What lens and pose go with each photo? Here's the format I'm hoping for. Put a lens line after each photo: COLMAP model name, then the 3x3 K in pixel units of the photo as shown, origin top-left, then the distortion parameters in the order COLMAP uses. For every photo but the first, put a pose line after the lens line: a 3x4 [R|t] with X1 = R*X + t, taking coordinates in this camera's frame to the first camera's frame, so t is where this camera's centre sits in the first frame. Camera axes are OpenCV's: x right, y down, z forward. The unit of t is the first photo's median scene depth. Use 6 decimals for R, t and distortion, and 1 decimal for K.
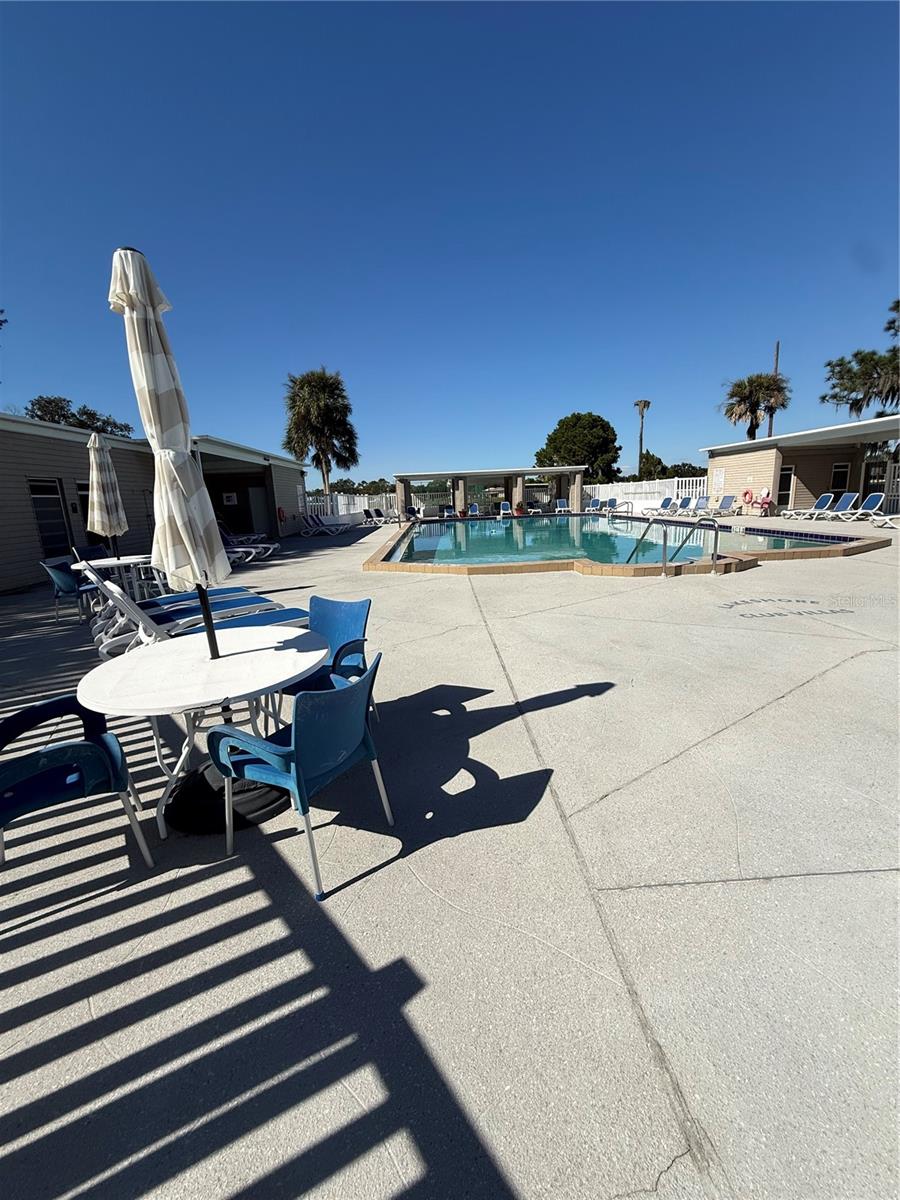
lens RADIAL K [[480.0, 0, 450.0], [0, 480.0, 600.0], [0, 0, 1]] dist [0.001331, 0.000201]
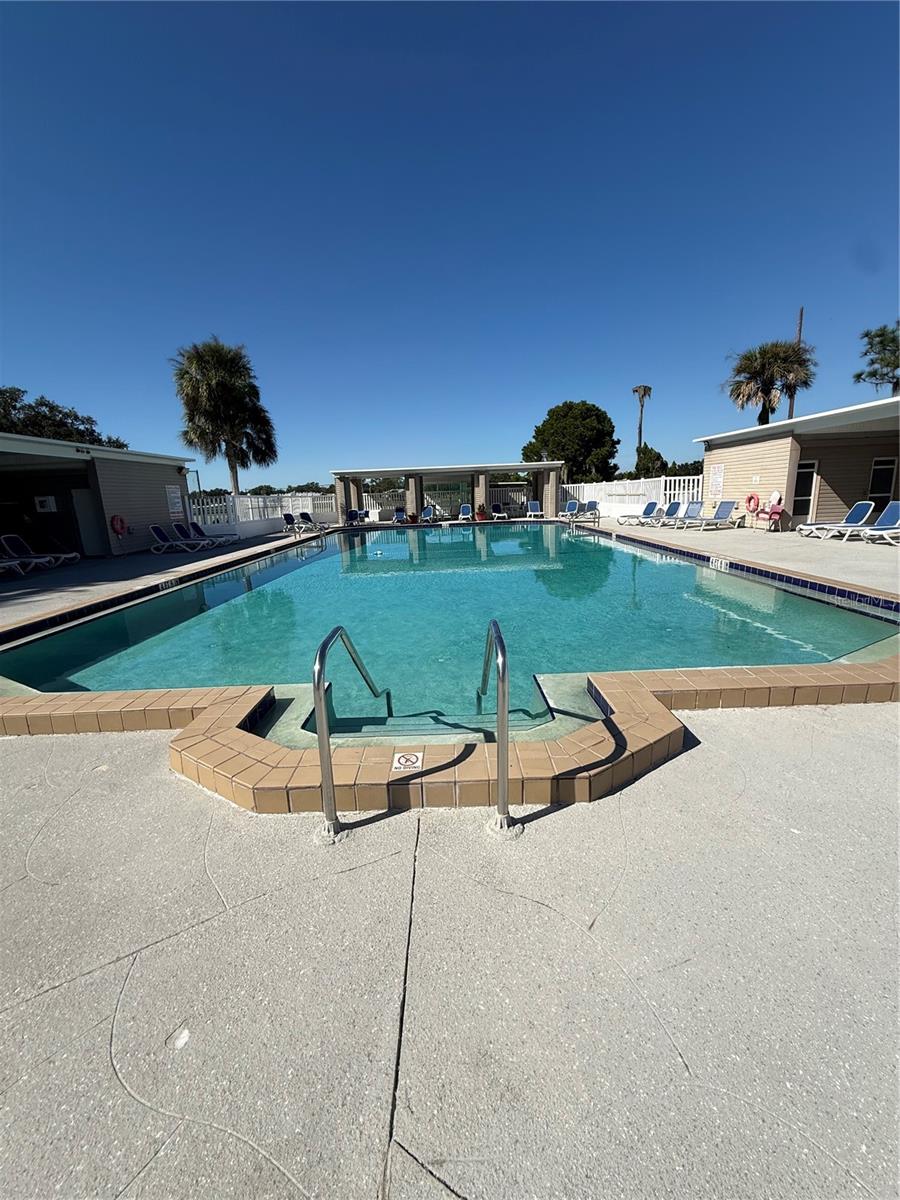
lens RADIAL K [[480.0, 0, 450.0], [0, 480.0, 600.0], [0, 0, 1]] dist [0.001331, 0.000201]
pose [[0.999327, 0.011130, -0.034946, 0.147431], [-0.010859, 0.999910, 0.007932, -0.053860], [0.035031, -0.007547, 0.999358, 0.197833]]
